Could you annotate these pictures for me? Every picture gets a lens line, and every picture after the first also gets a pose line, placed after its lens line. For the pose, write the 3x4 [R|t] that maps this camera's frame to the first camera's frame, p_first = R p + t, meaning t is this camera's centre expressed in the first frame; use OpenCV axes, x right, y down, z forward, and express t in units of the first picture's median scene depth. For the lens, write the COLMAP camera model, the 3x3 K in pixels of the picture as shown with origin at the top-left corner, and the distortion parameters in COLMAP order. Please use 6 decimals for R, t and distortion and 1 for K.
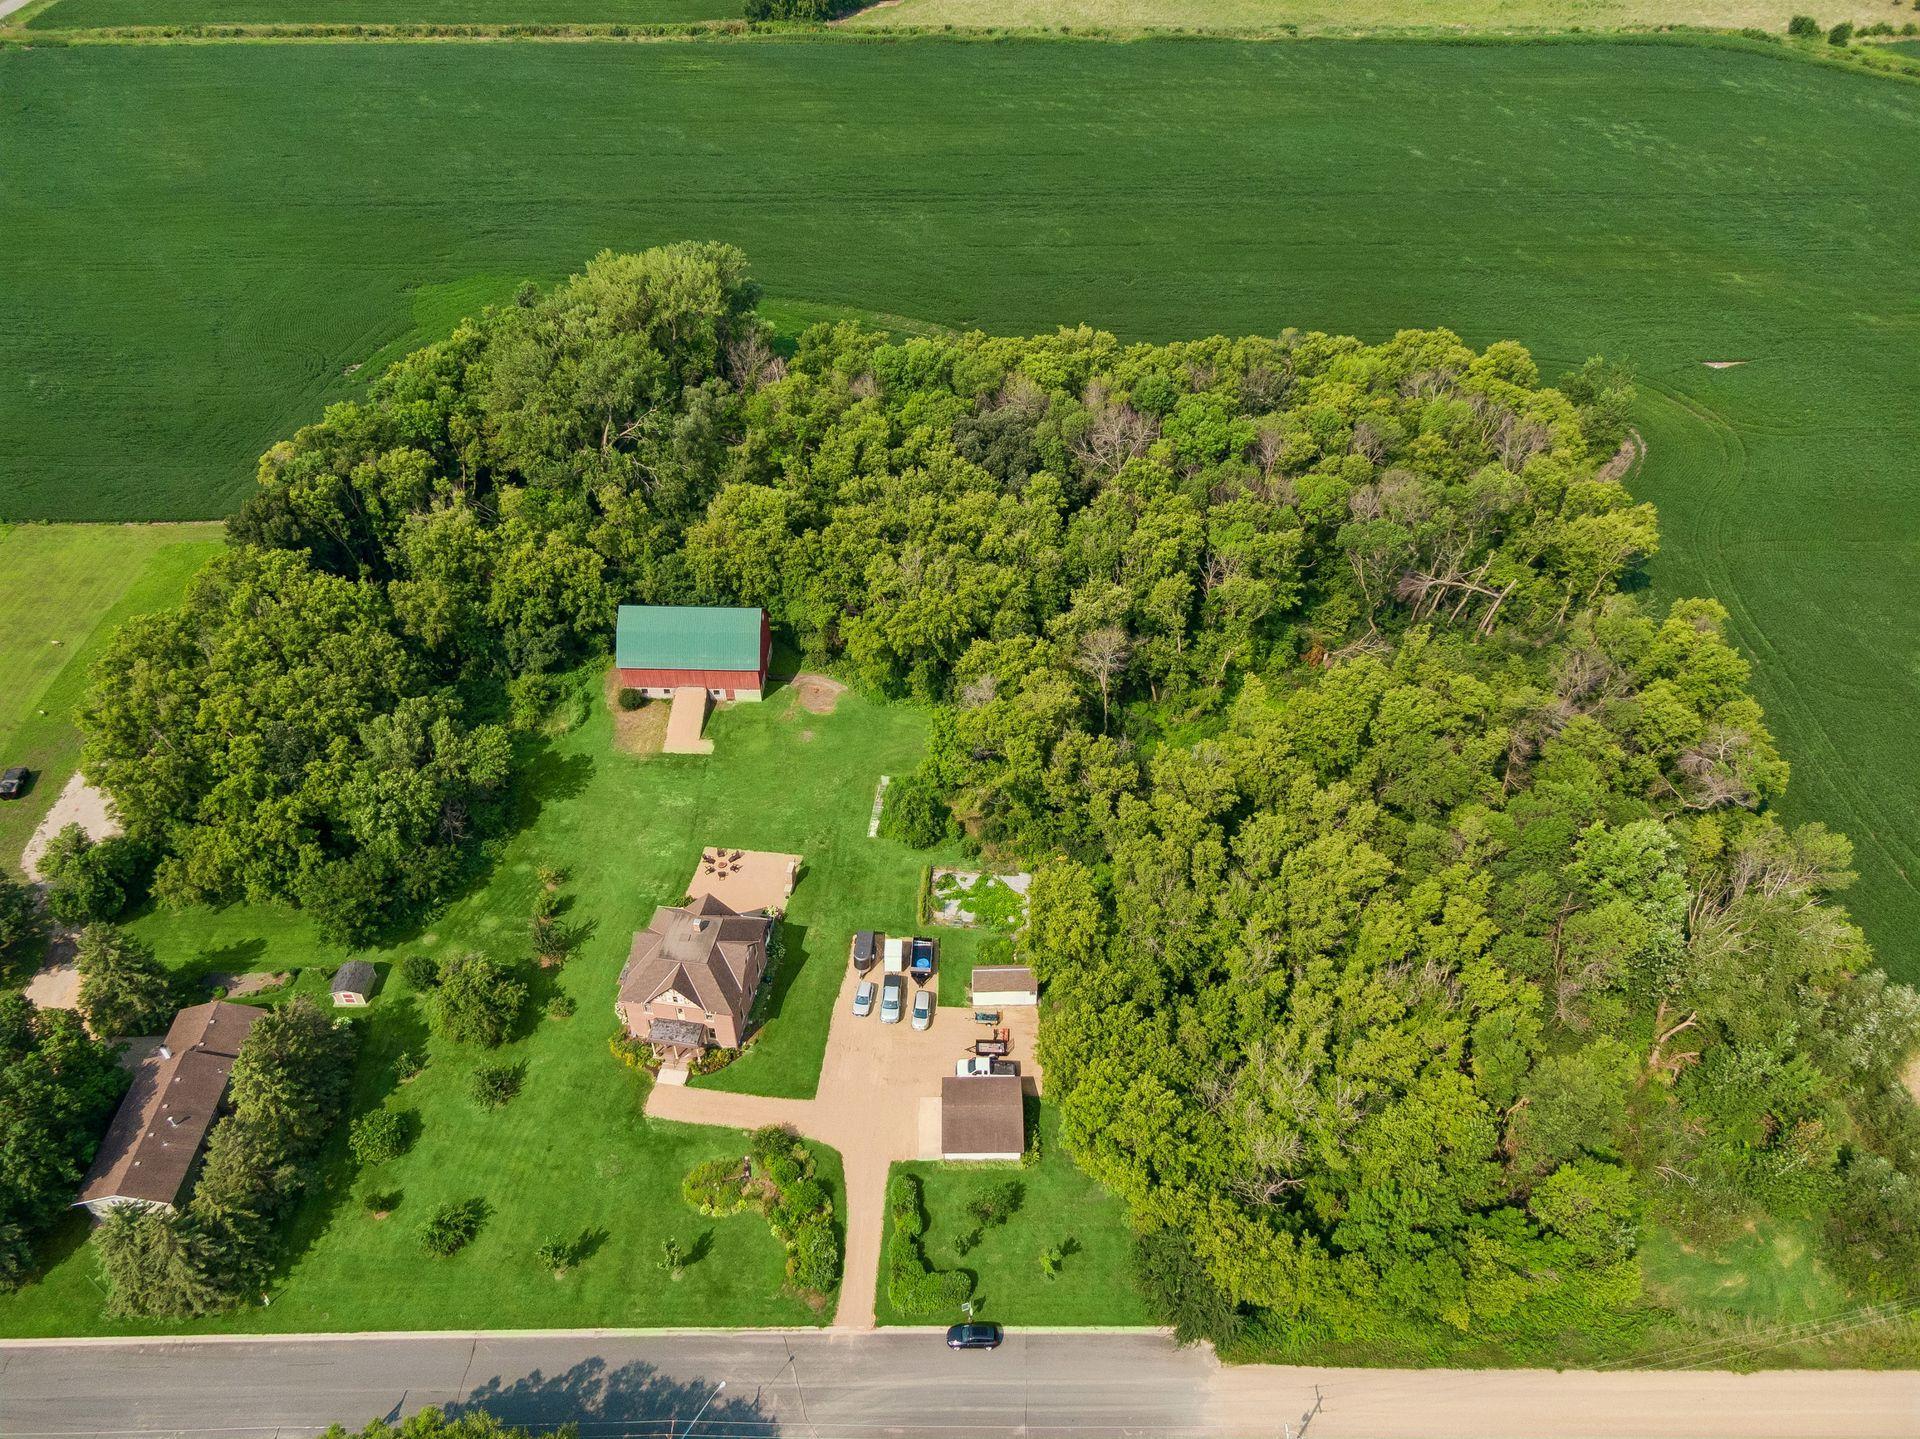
lens RADIAL K [[1401.0, 0, 987.5], [0, 1401.0, 738.1], [0, 0, 1]] dist [0.012170, -0.019283]
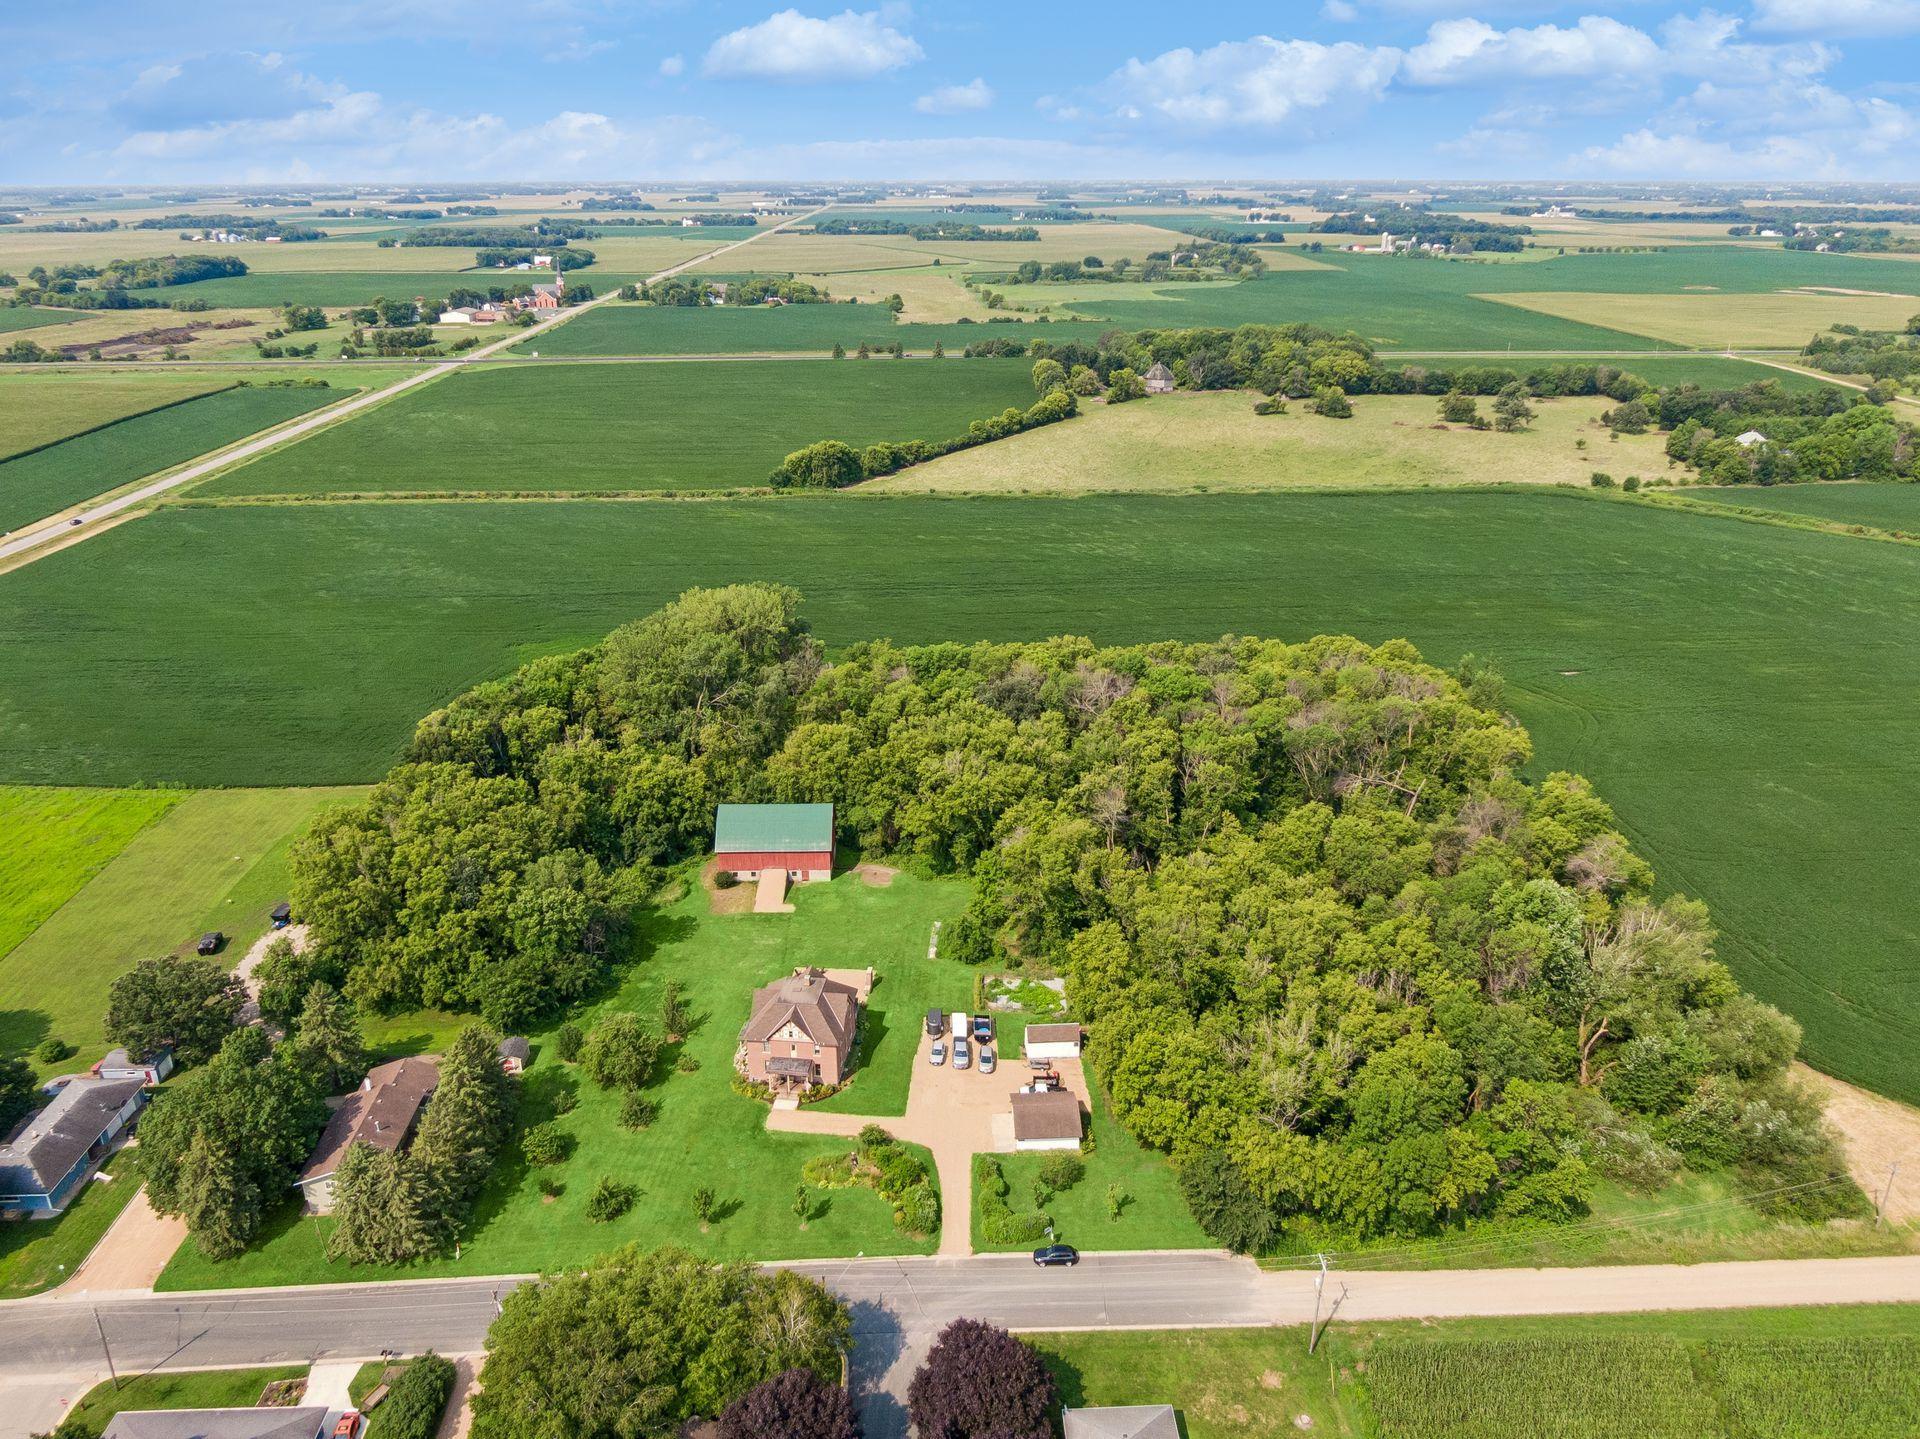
lens RADIAL K [[1353.9, 0, 988.6], [0, 1353.9, 741.7], [0, 0, 1]] dist [0.032341, -0.052759]
pose [[0.999032, -0.018581, 0.039883, -0.078737], [0.030878, 0.941827, -0.334676, 0.298033], [-0.031344, 0.335583, 0.941489, -0.182561]]
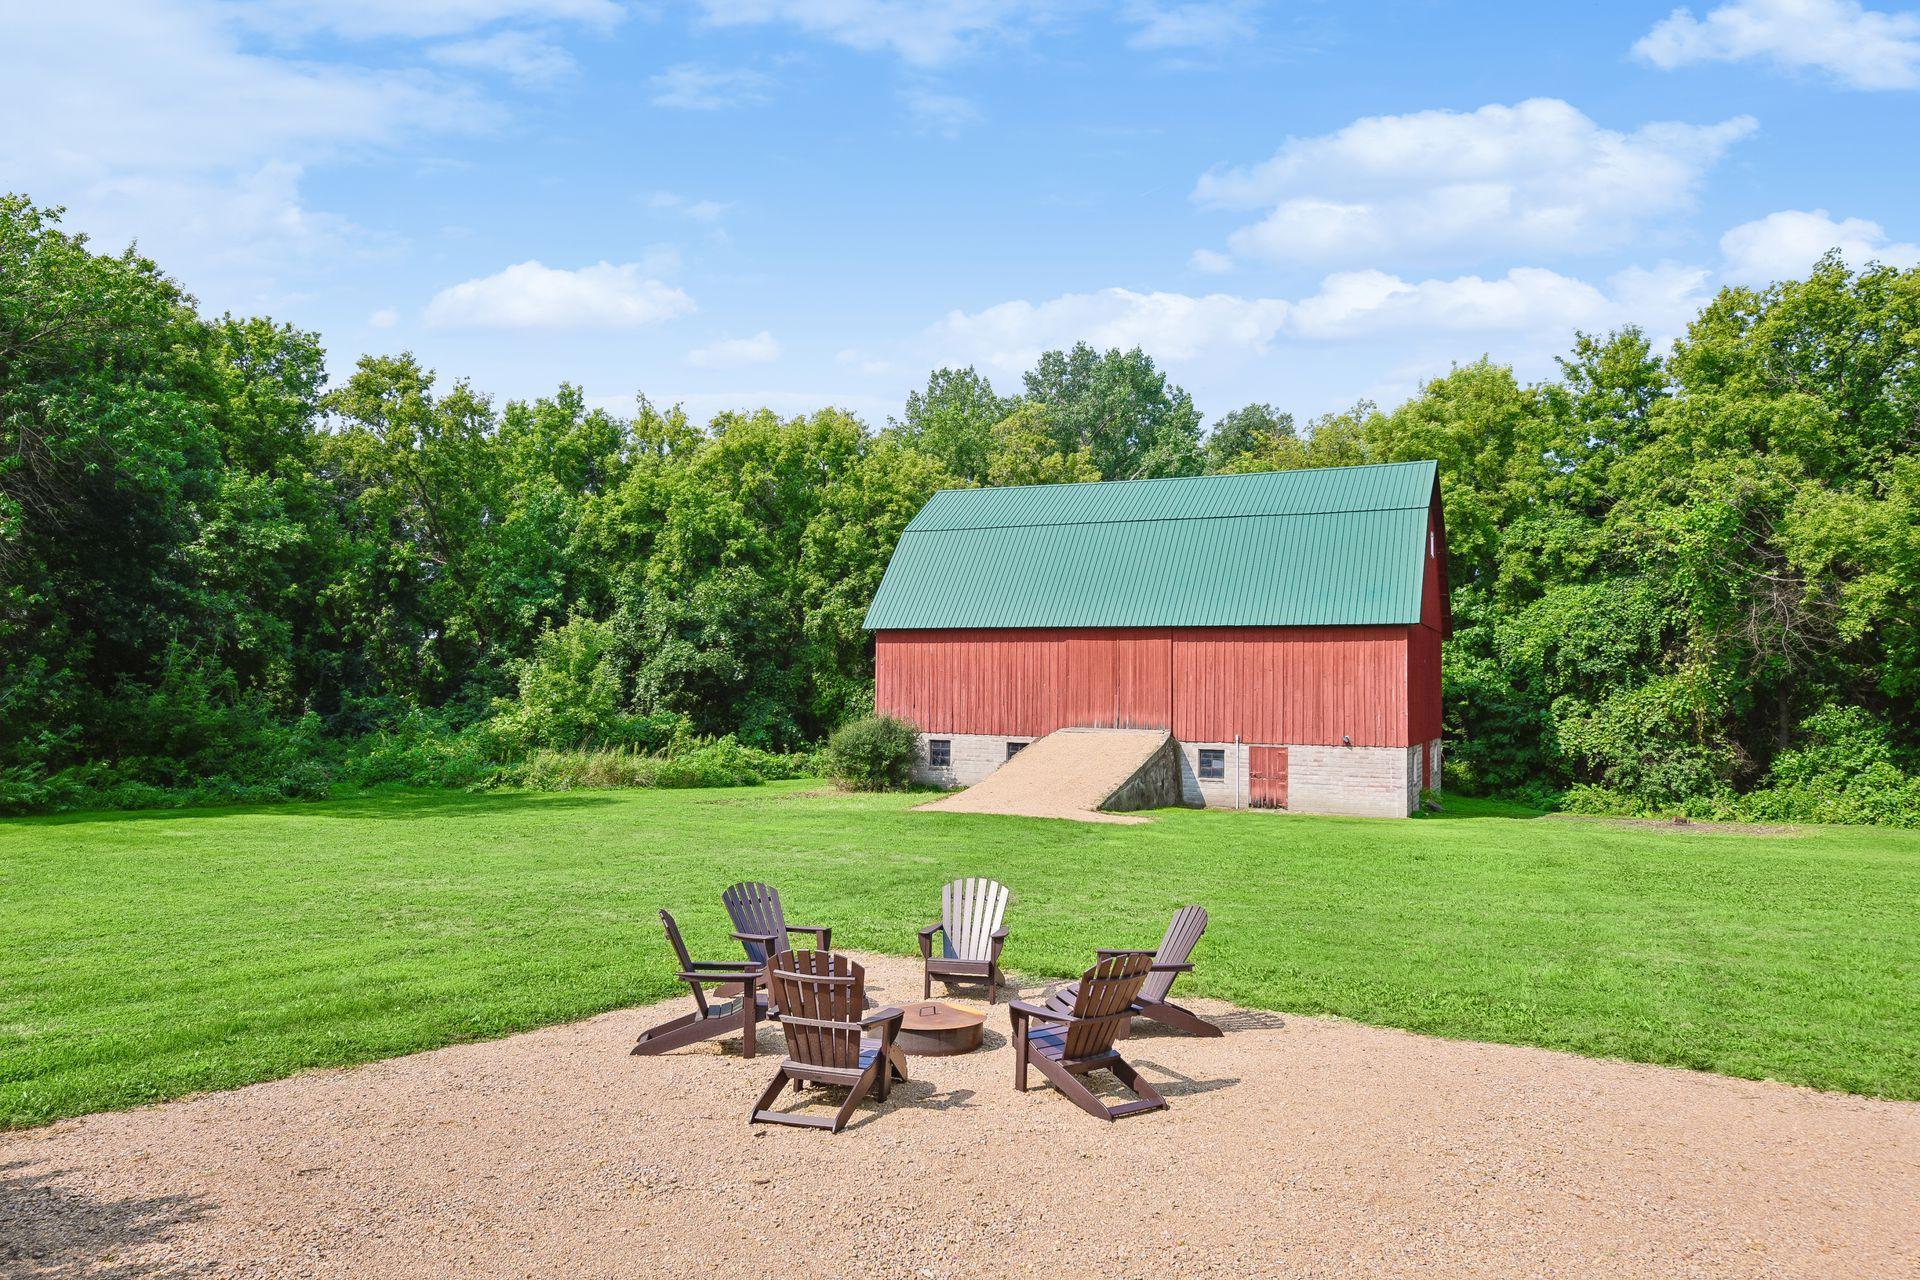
lens RADIAL K [[1286.5, 0, 948.8], [0, 1286.5, 635.7], [0, 0, 1]] dist [-0.010618, 0.002550]
pose [[0.907561, -0.008954, -0.419826, -0.163014], [-0.285679, 0.719587, -0.632916, 0.116337], [0.307768, 0.694345, 0.650511, 0.951346]]
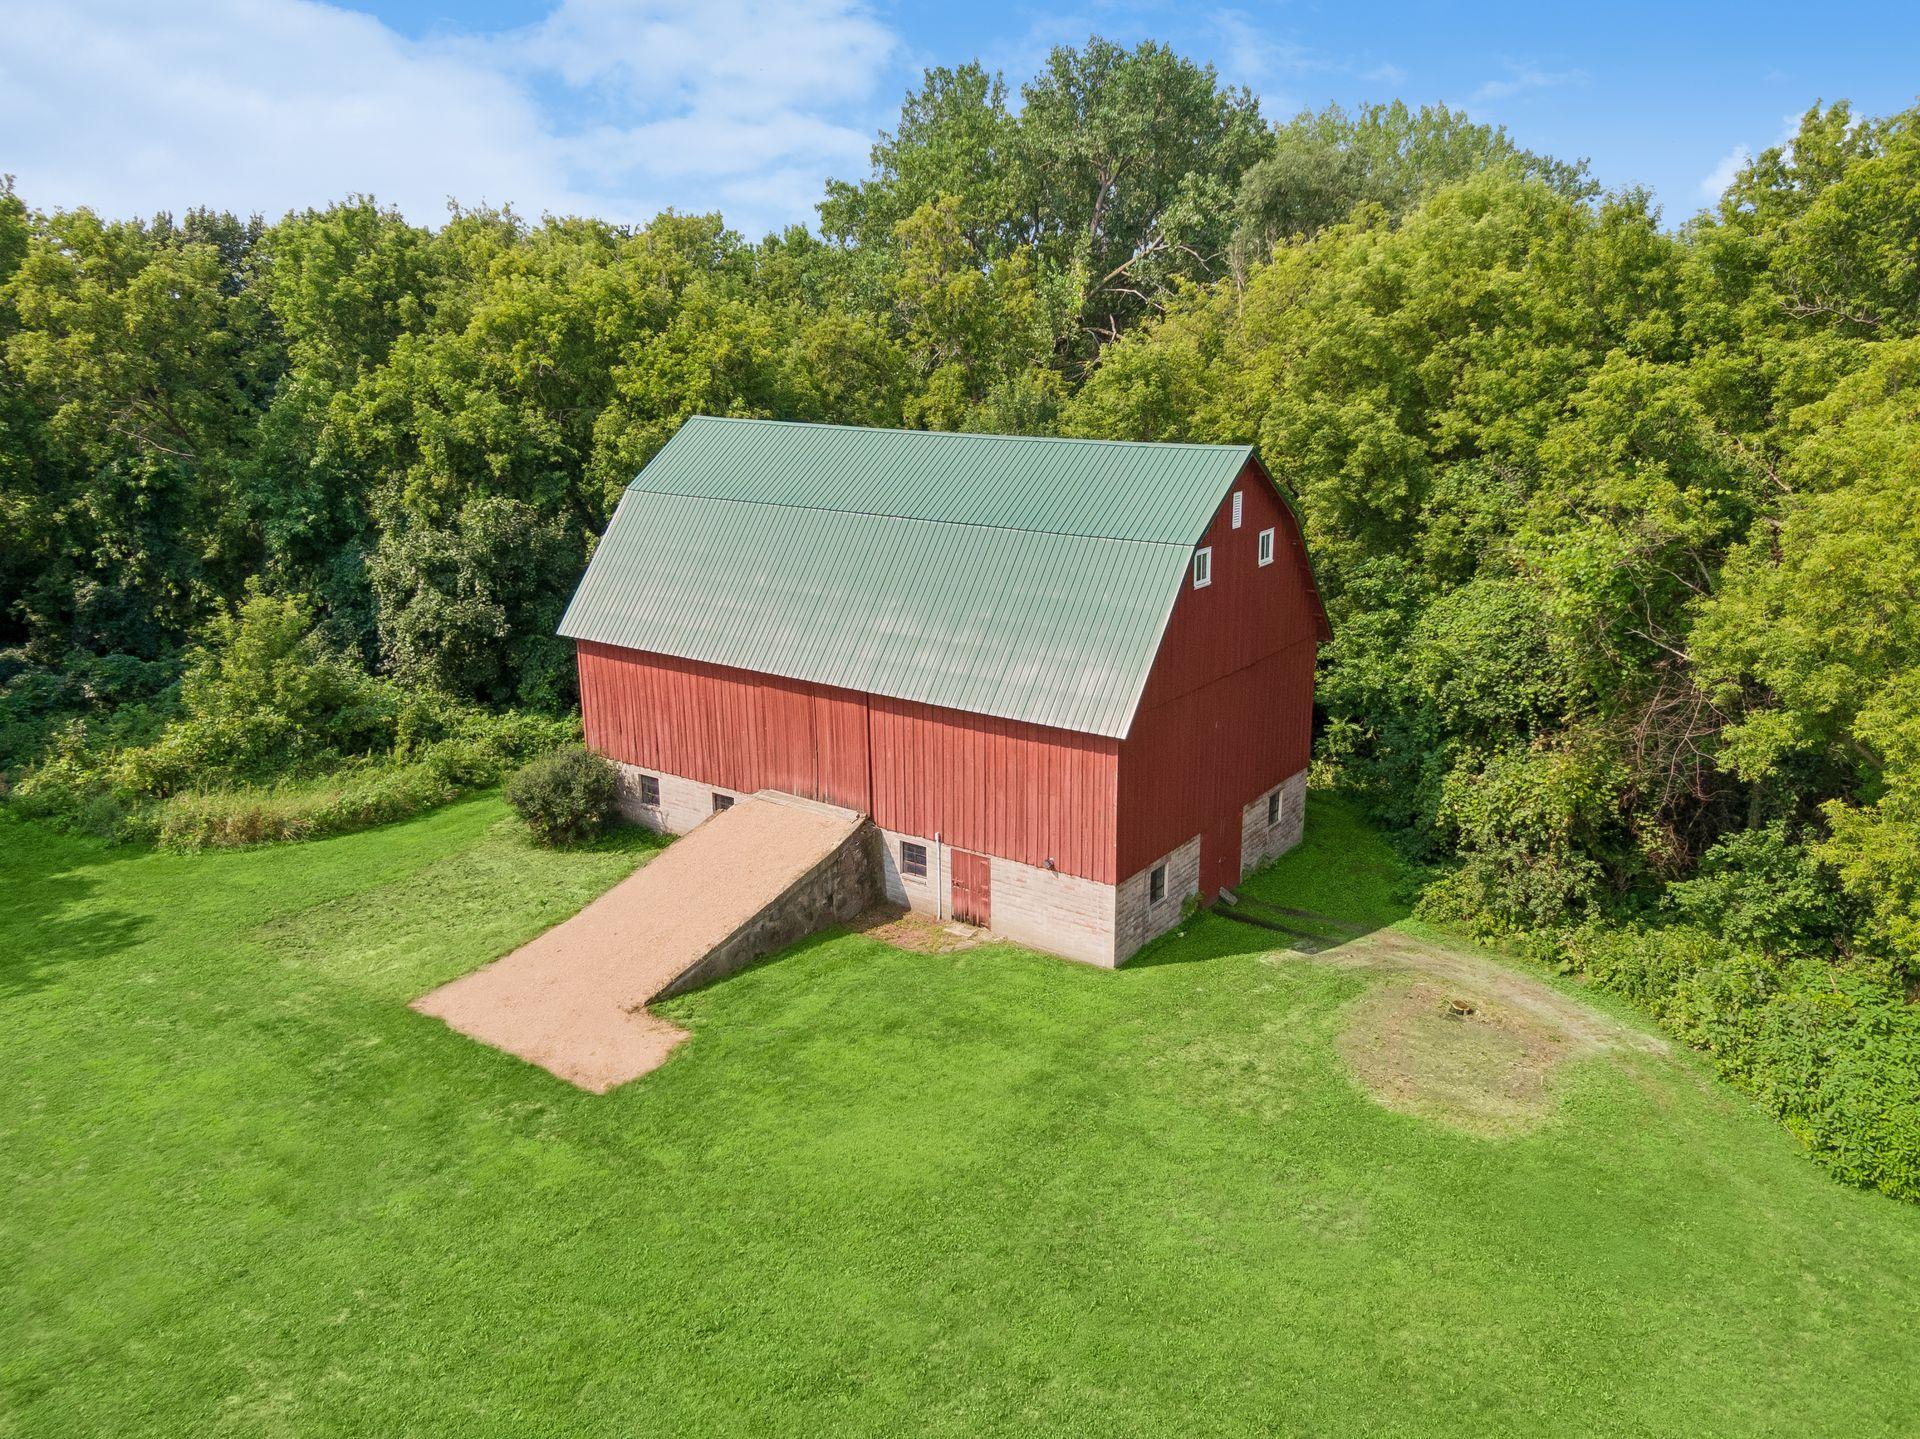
lens RADIAL K [[1468.6, 0, 973.1], [0, 1468.6, 738.8], [0, 0, 1]] dist [0.016196, -0.044074]
pose [[0.827899, 0.151550, -0.540014, -0.094544], [-0.365210, 0.876386, -0.313956, 0.014046], [0.425681, 0.457143, 0.780907, 0.964107]]
